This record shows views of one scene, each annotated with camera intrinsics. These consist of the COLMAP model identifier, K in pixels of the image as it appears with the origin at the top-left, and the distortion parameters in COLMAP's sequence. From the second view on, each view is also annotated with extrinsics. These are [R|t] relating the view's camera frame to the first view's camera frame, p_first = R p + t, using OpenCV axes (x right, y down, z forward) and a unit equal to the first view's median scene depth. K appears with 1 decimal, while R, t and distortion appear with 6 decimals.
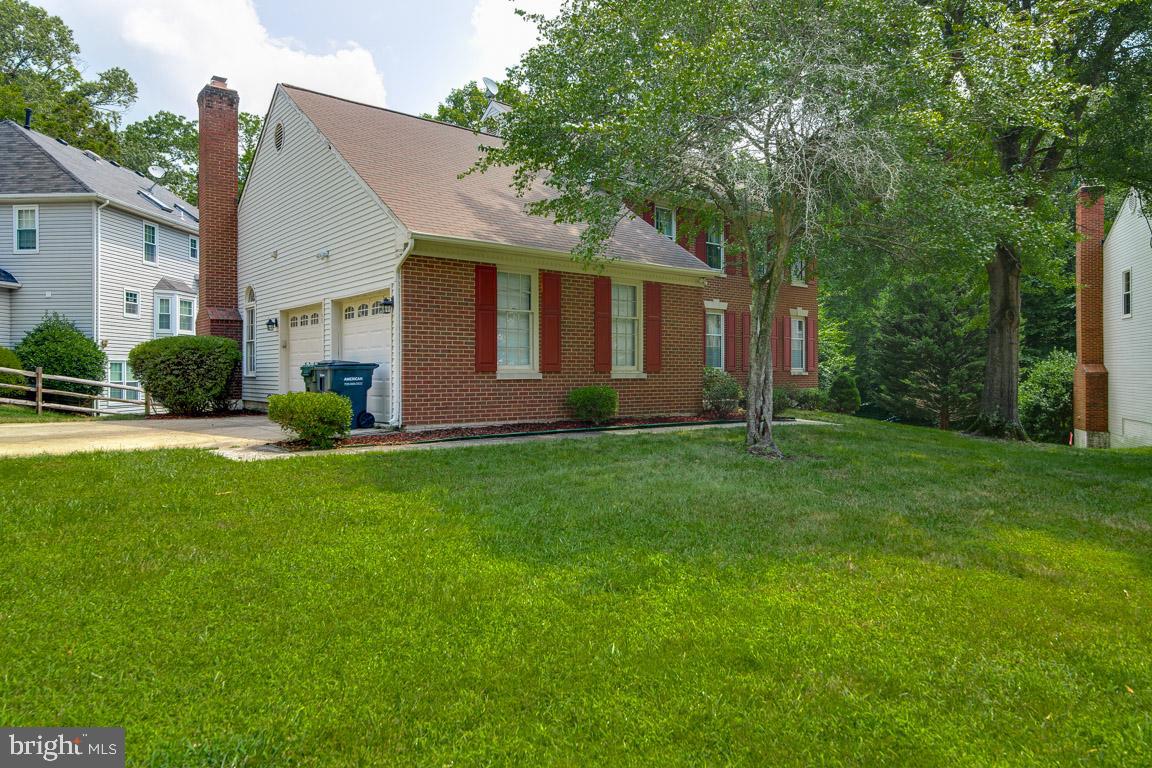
lens RADIAL K [[497.8, 0, 576.0], [0, 497.8, 384.0], [0, 0, 1]] dist [-0.000049, 0.000051]
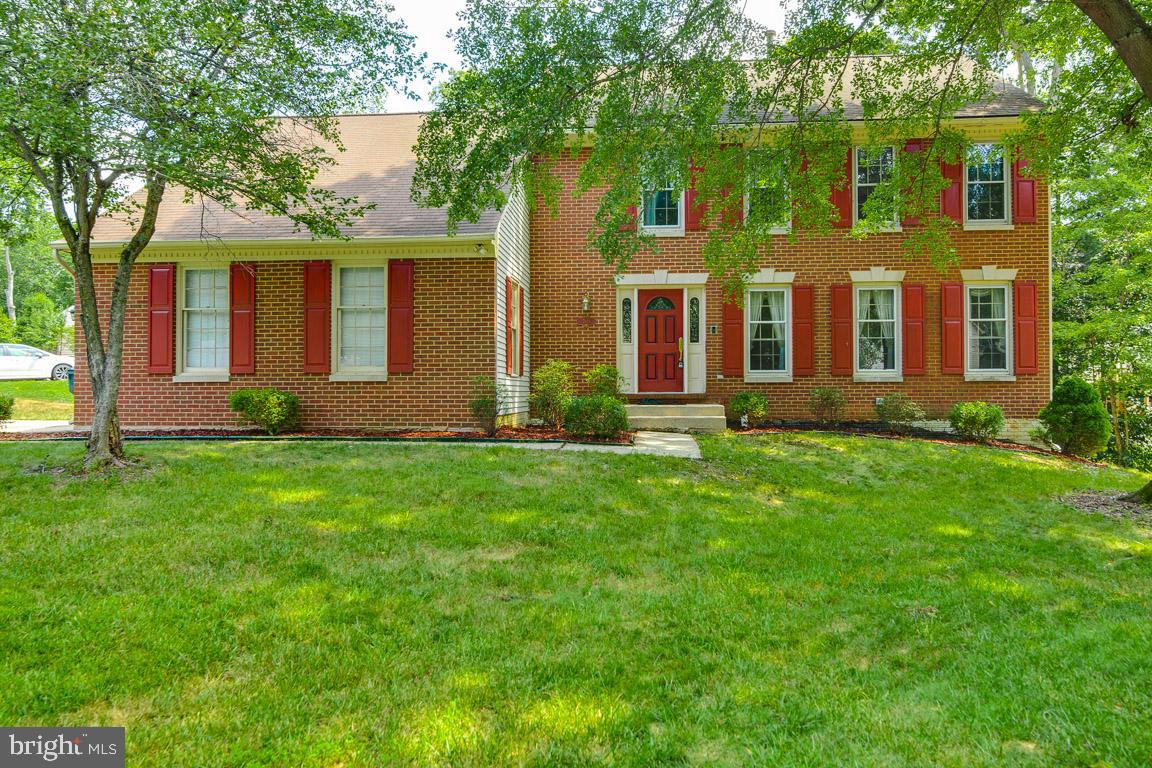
lens RADIAL K [[497.8, 0, 576.0], [0, 497.8, 384.0], [0, 0, 1]] dist [-0.000049, 0.000051]
pose [[0.848771, 0.006242, -0.528724, 0.954700], [-0.006536, 0.999978, 0.001313, -0.011424], [0.528721, 0.002341, 0.848793, 0.563917]]
